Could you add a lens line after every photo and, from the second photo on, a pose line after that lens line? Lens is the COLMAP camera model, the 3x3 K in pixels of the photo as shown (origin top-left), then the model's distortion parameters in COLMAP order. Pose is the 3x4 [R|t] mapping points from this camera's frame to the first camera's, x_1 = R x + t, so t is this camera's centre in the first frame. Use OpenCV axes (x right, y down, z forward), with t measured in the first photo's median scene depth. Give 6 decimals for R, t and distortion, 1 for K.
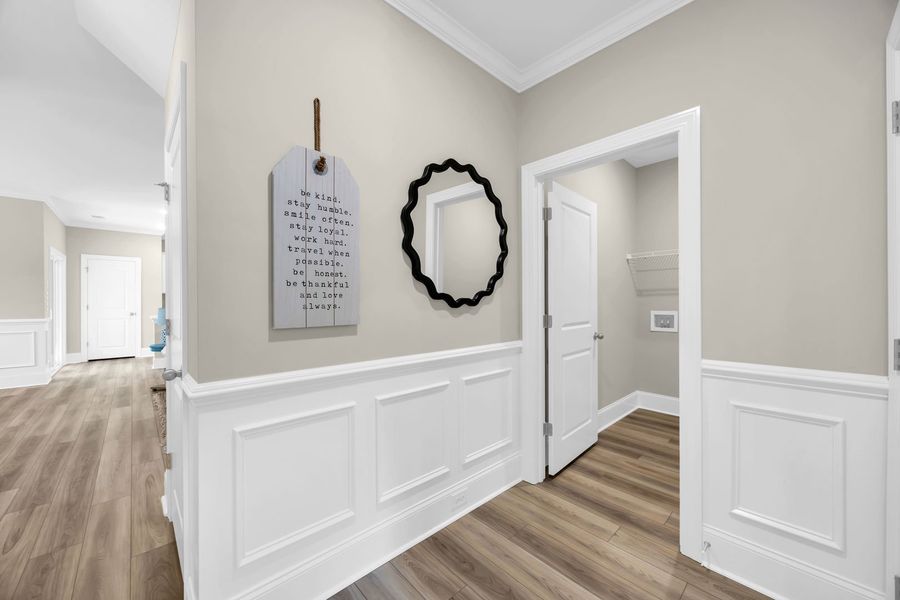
lens RADIAL K [[343.3, 0, 445.0], [0, 343.3, 299.3], [0, 0, 1]] dist [-0.001793, -0.000085]
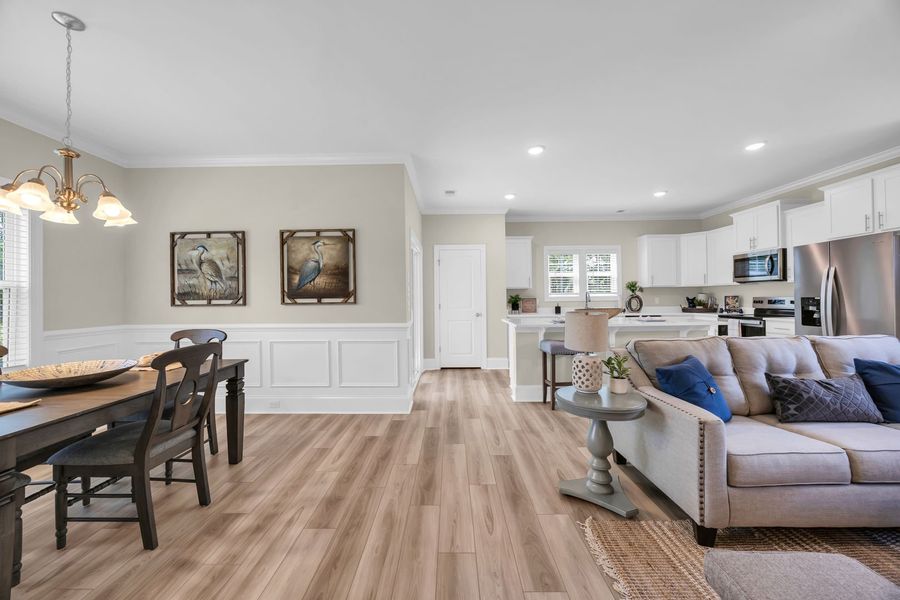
lens RADIAL K [[338.6, 0, 446.1], [0, 338.6, 297.6], [0, 0, 1]] dist [-0.005937, -0.000105]
pose [[0.730321, -0.006664, -0.683071, -0.497114], [0.009034, 0.999959, -0.000096, 0.002063], [0.683044, -0.006101, 0.730352, 0.430145]]
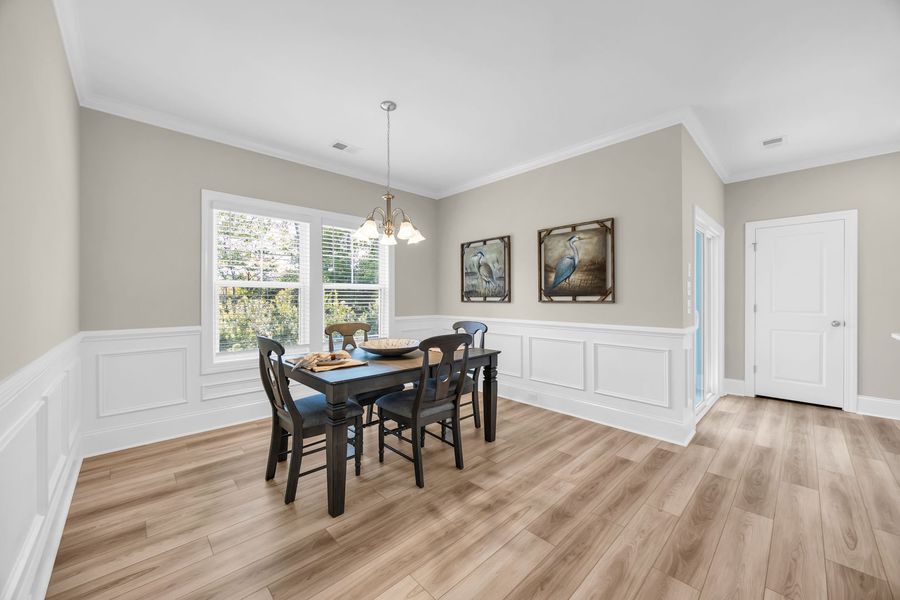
lens RADIAL K [[339.0, 0, 447.6], [0, 339.0, 299.3], [0, 0, 1]] dist [-0.001479, -0.000146]
pose [[0.021644, 0.006592, -0.999744, -0.500221], [0.003001, 0.999973, 0.006659, 0.001995], [0.999761, -0.003144, 0.021624, 0.485909]]
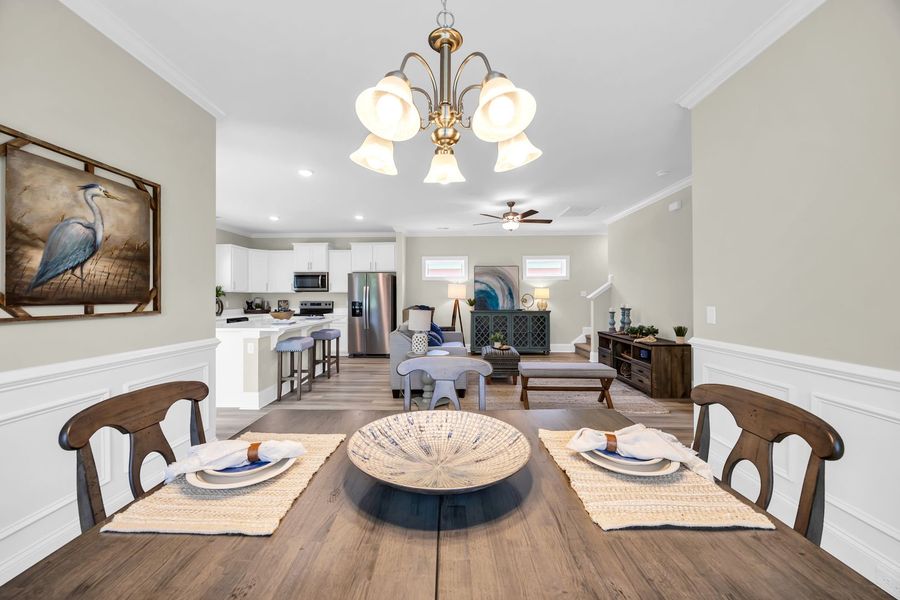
lens RADIAL K [[343.3, 0, 445.0], [0, 343.3, 299.3], [0, 0, 1]] dist [-0.001793, -0.000085]
pose [[0.691318, -0.002982, 0.722544, -1.061473], [-0.000302, 0.999990, 0.004417, -0.004771], [-0.722551, -0.003271, 0.691310, 0.302941]]
